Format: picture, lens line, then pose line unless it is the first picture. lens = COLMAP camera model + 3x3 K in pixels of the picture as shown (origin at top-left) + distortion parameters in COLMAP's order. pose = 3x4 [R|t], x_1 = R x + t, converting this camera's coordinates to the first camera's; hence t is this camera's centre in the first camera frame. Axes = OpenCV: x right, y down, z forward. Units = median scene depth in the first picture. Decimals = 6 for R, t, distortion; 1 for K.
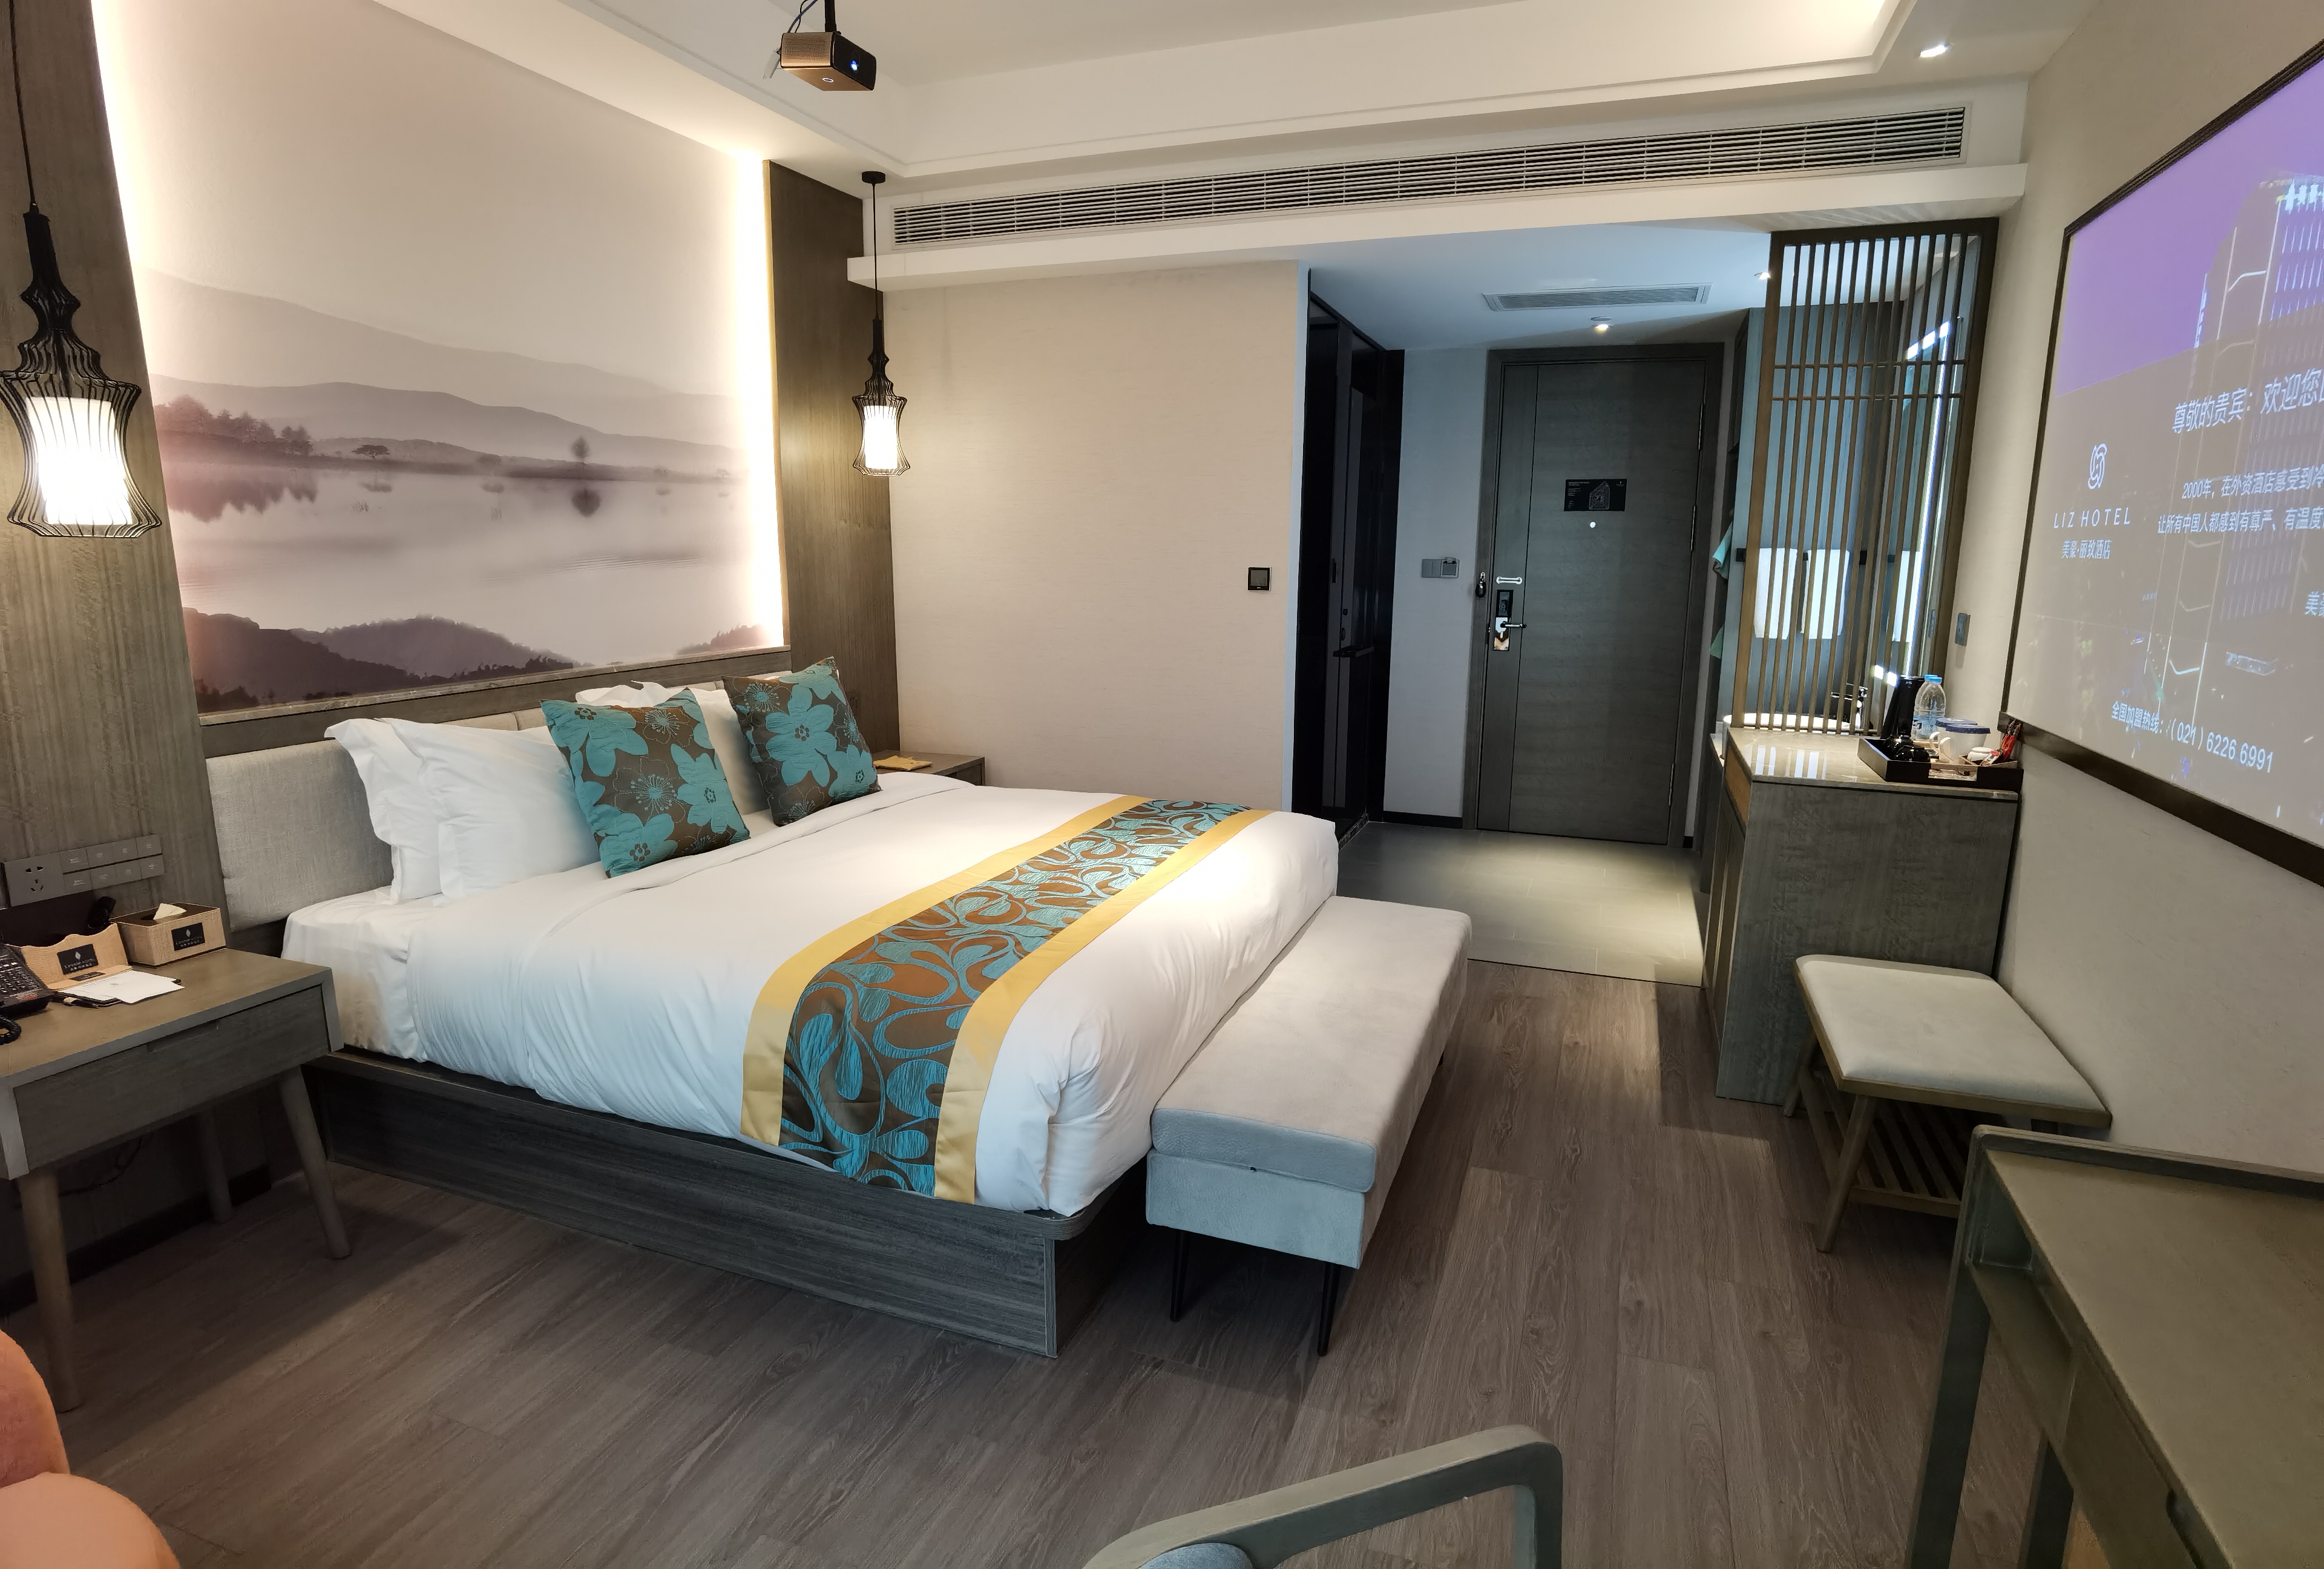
lens RADIAL K [[1204.8, 0, 1159.4], [0, 1204.8, 786.9], [0, 0, 1]] dist [-0.041980, 0.009628]
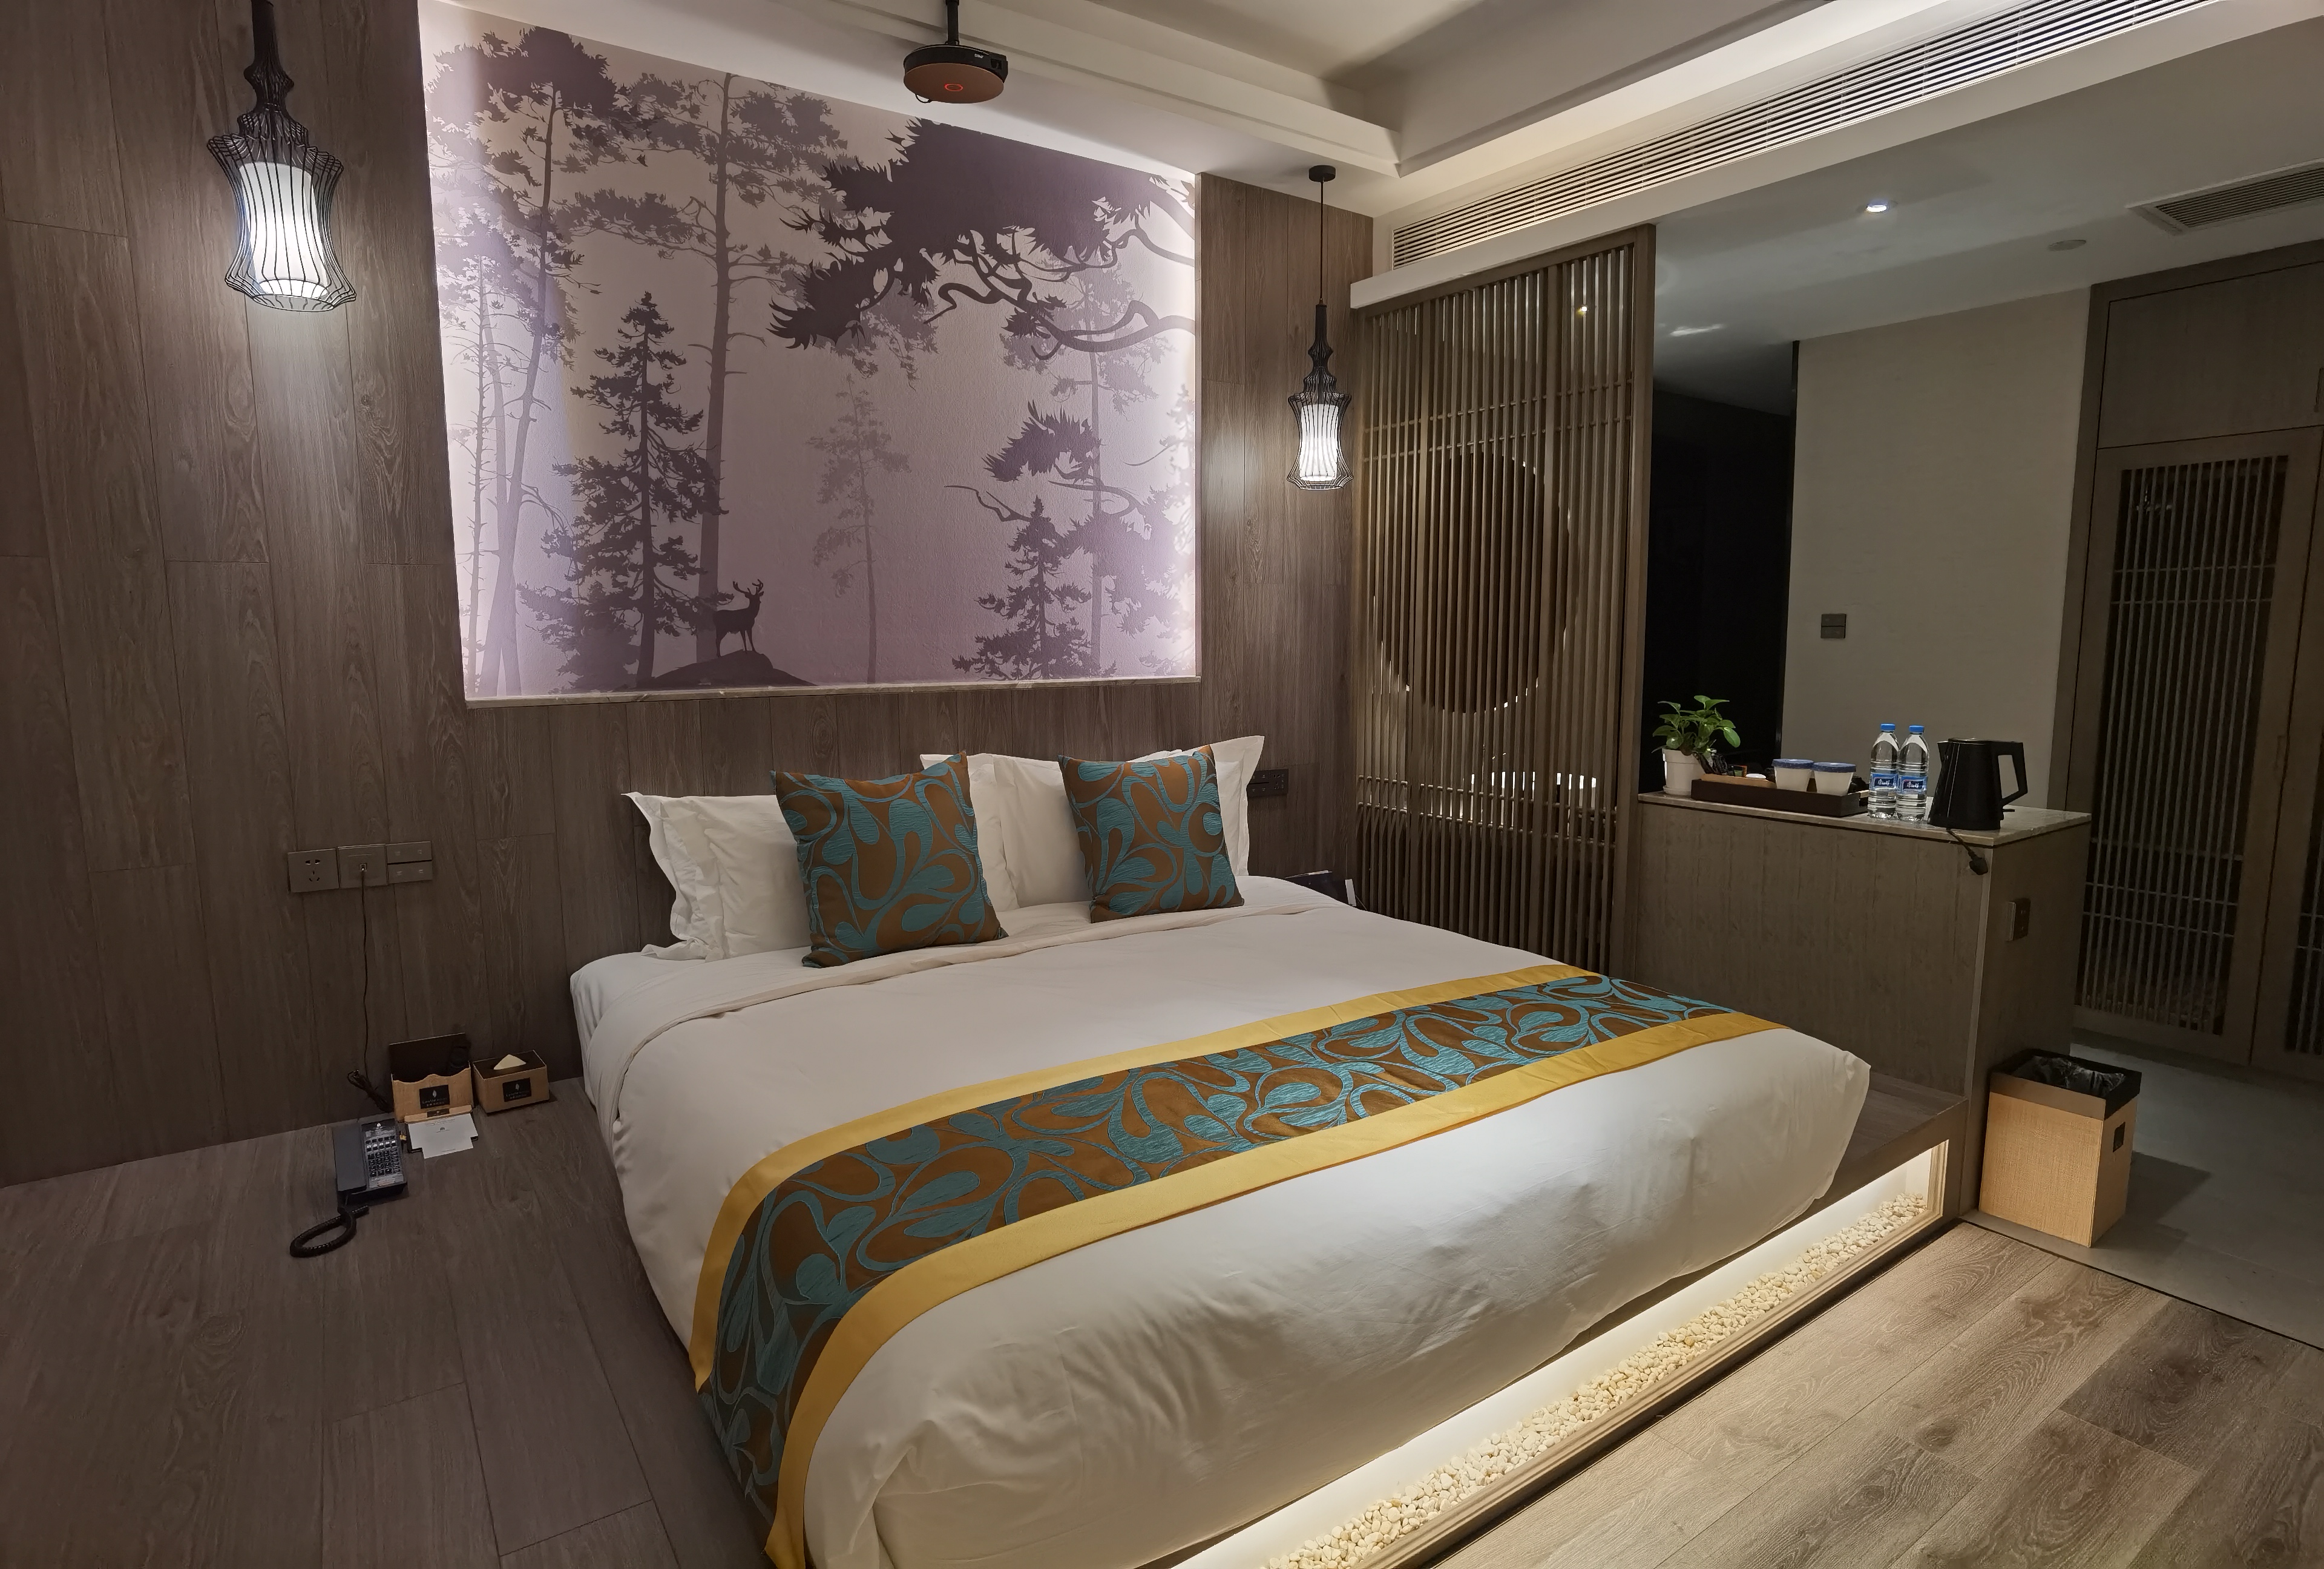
lens RADIAL K [[1204.8, 0, 1143.3], [0, 1204.8, 790.9], [0, 0, 1]] dist [-0.041980, 0.009628]
pose [[-0.811858, -0.076423, 0.578832, -0.353167], [0.105139, 0.956053, 0.273693, -0.292718], [-0.574311, 0.283058, -0.768144, 1.607481]]
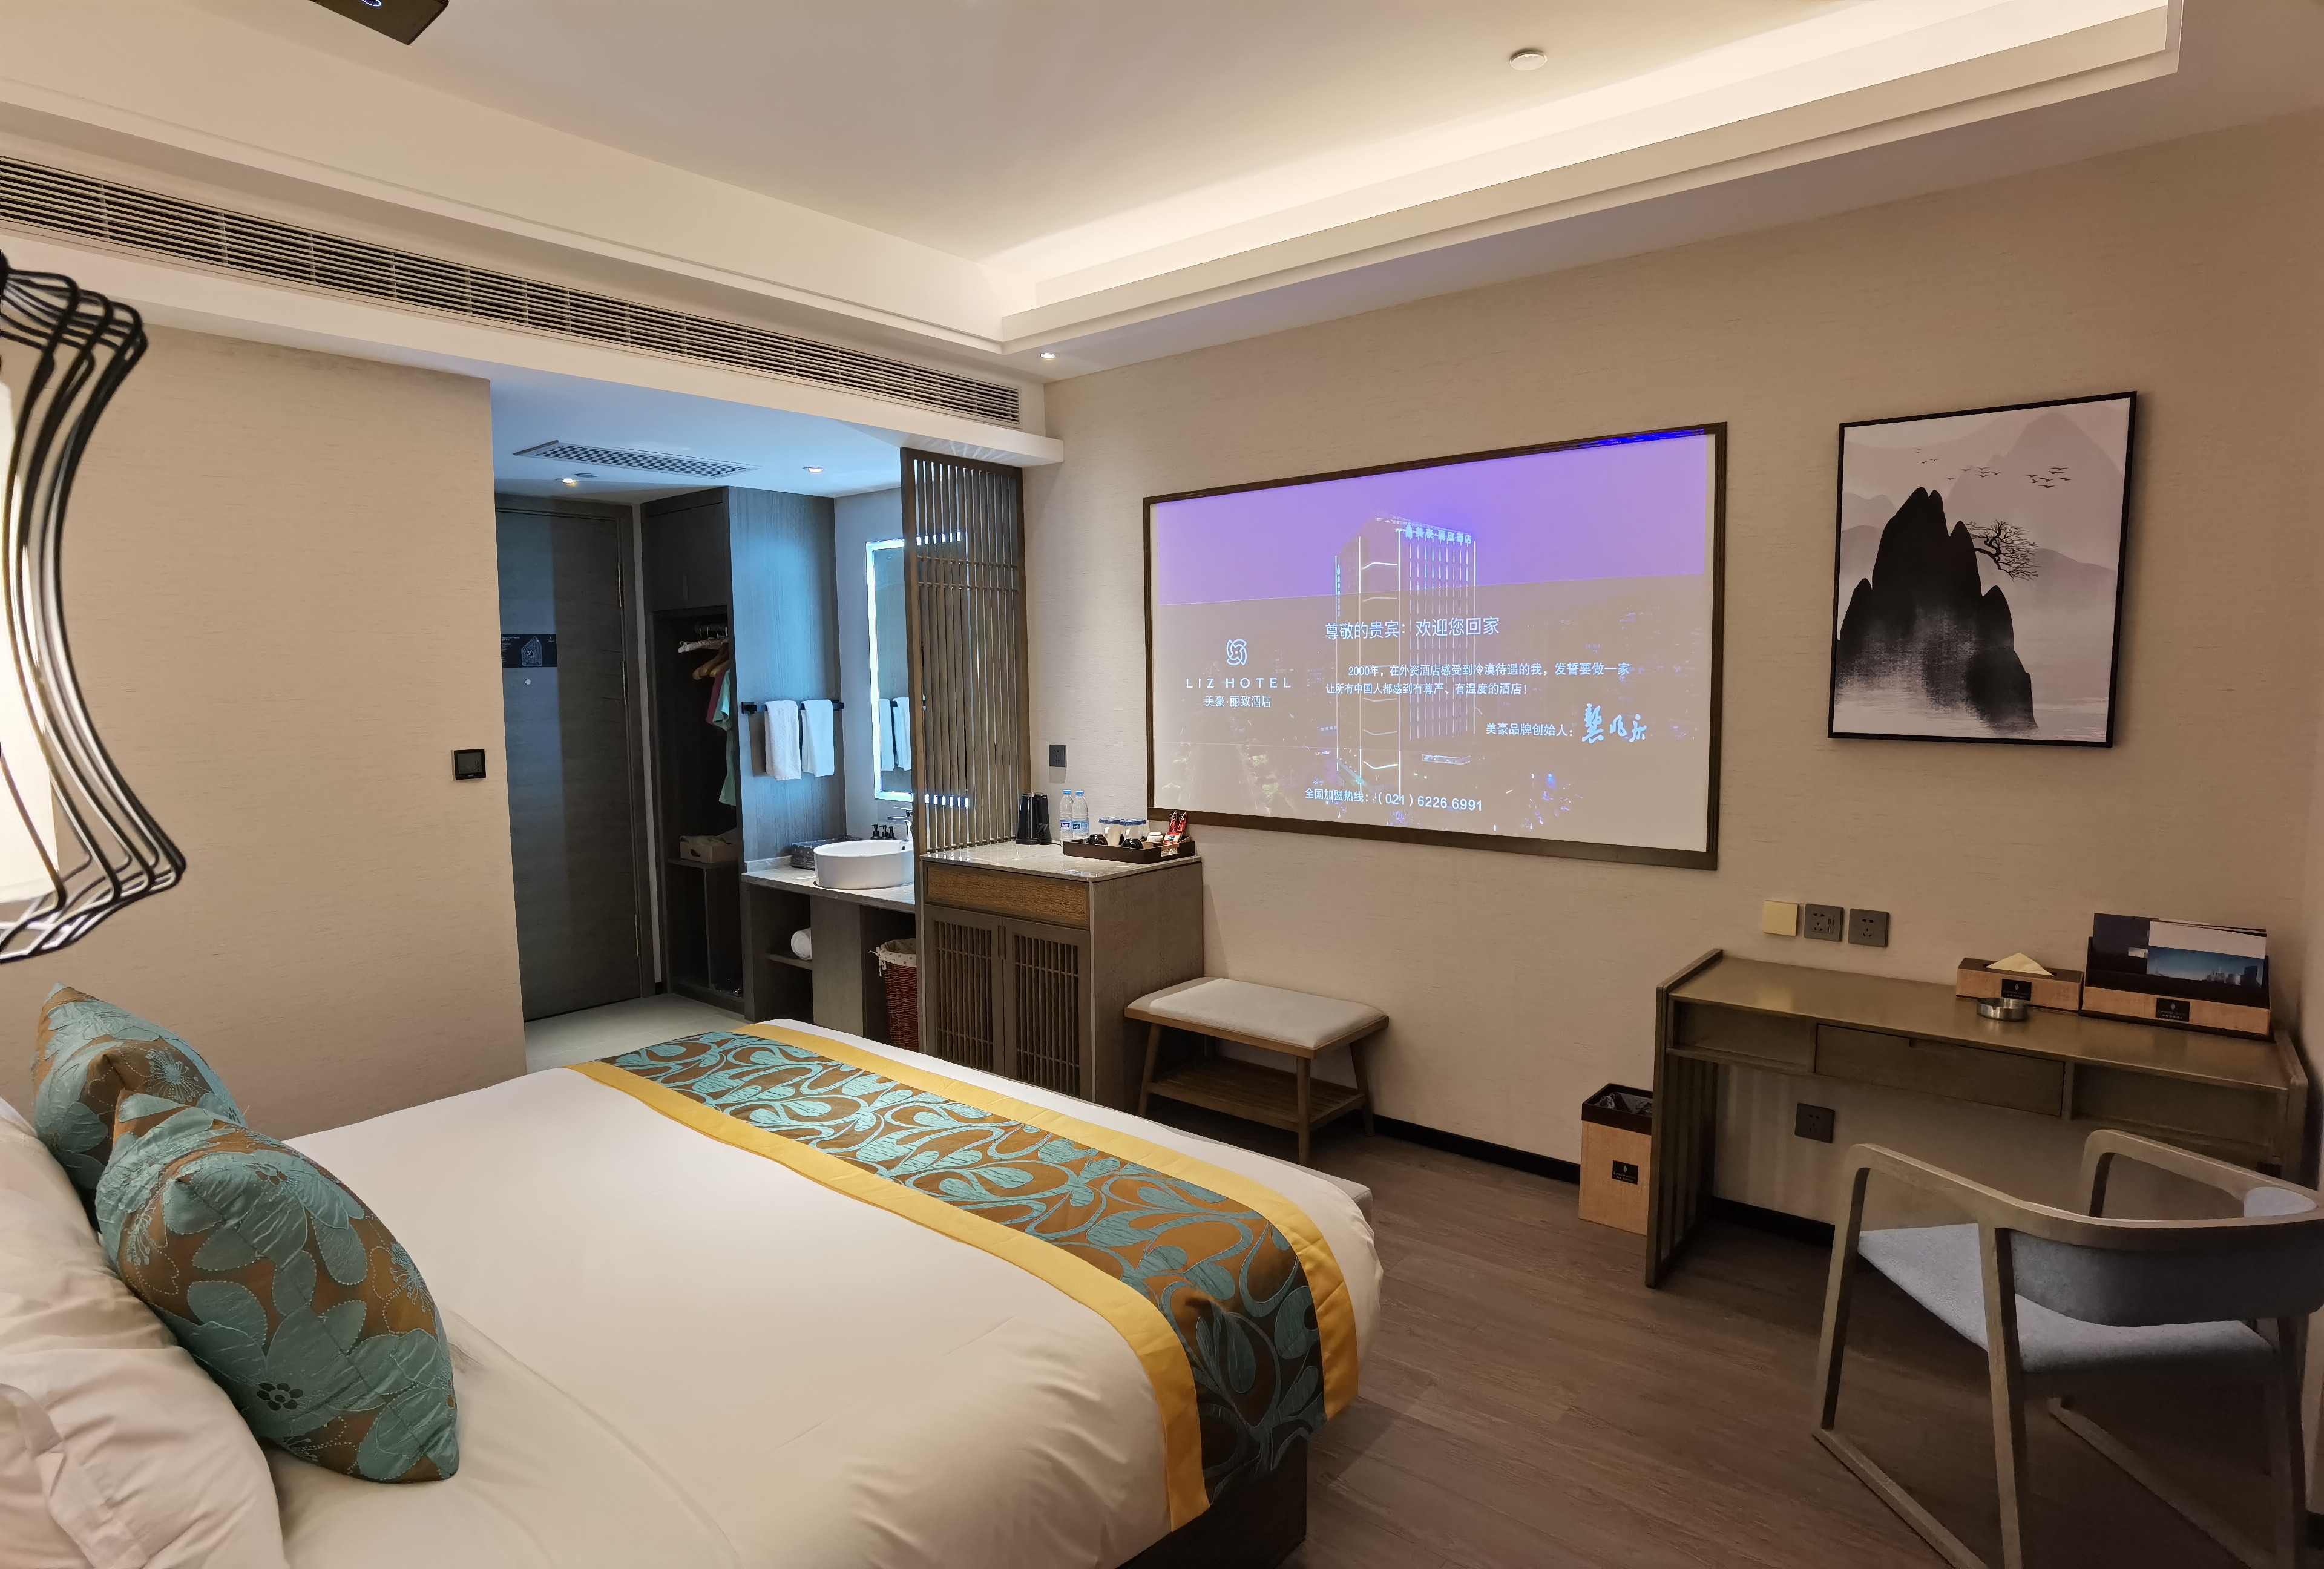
lens RADIAL K [[1204.8, 0, 1170.6], [0, 1204.8, 802.7], [0, 0, 1]] dist [-0.041980, 0.009628]
pose [[0.305380, -0.109791, 0.945880, -0.771490], [0.198742, 0.978804, 0.049448, -0.152026], [-0.931260, 0.172886, 0.320727, 0.527682]]
